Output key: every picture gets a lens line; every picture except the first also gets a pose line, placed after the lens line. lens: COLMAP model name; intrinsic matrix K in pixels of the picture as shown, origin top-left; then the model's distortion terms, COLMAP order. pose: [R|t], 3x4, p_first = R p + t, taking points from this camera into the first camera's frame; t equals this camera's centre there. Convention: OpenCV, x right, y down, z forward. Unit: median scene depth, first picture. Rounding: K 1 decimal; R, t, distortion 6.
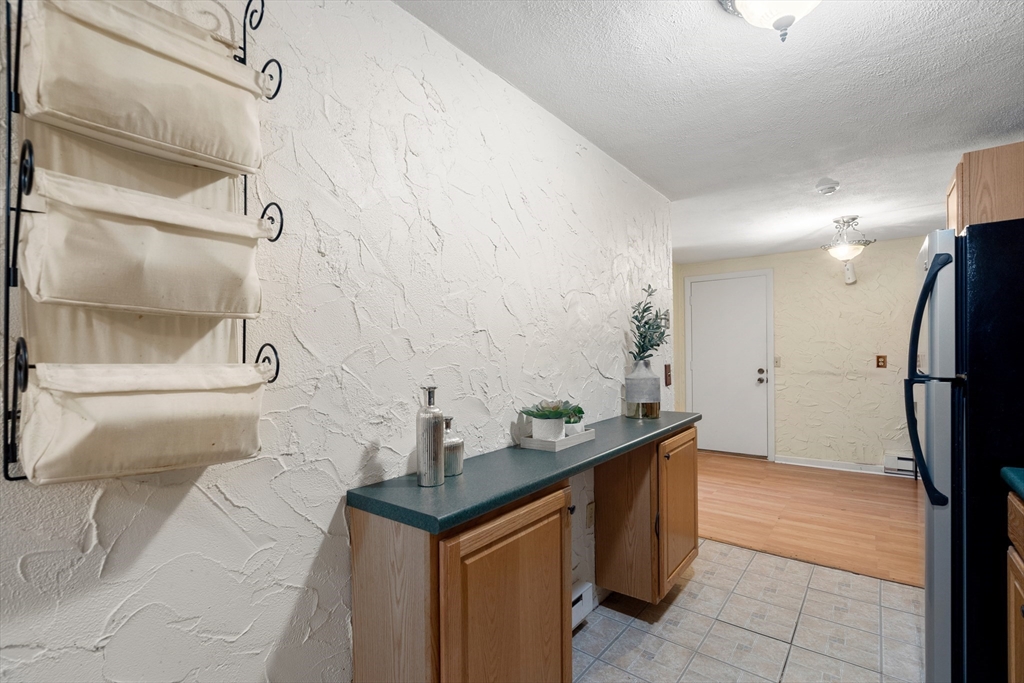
lens RADIAL K [[476.6, 0, 499.9], [0, 476.6, 357.9], [0, 0, 1]] dist [-0.008142, 0.004709]
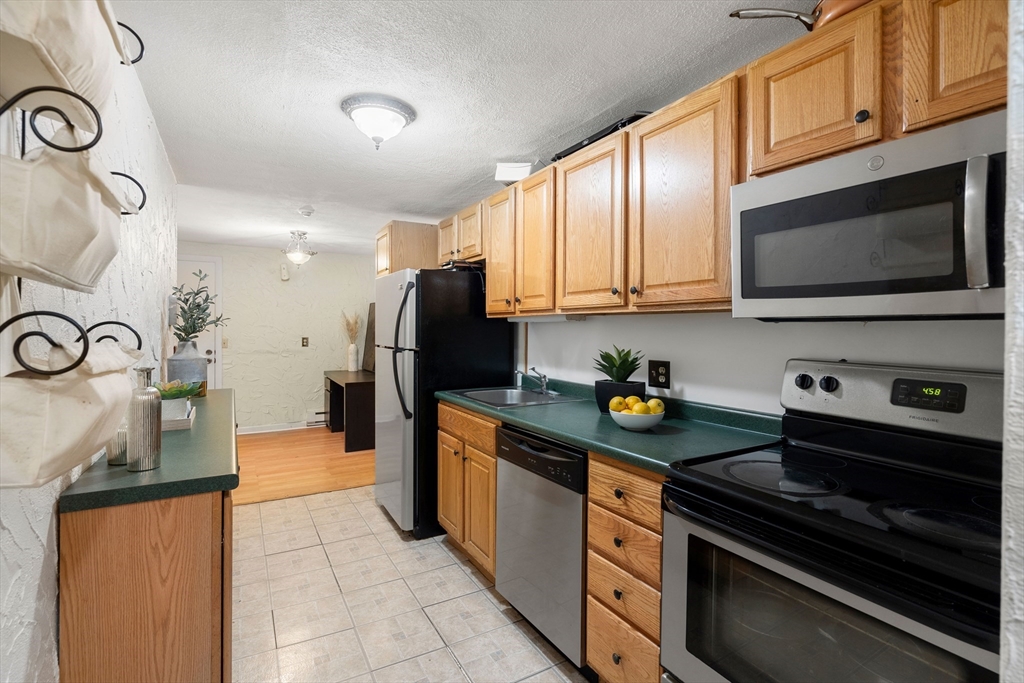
lens RADIAL K [[476.6, 0, 510.4], [0, 476.6, 332.2], [0, 0, 1]] dist [-0.008142, 0.004709]
pose [[0.367505, 0.010133, 0.929966, -0.339418], [0.005822, 0.999896, -0.013196, 0.001917], [-0.930003, 0.010264, 0.367408, -0.021228]]
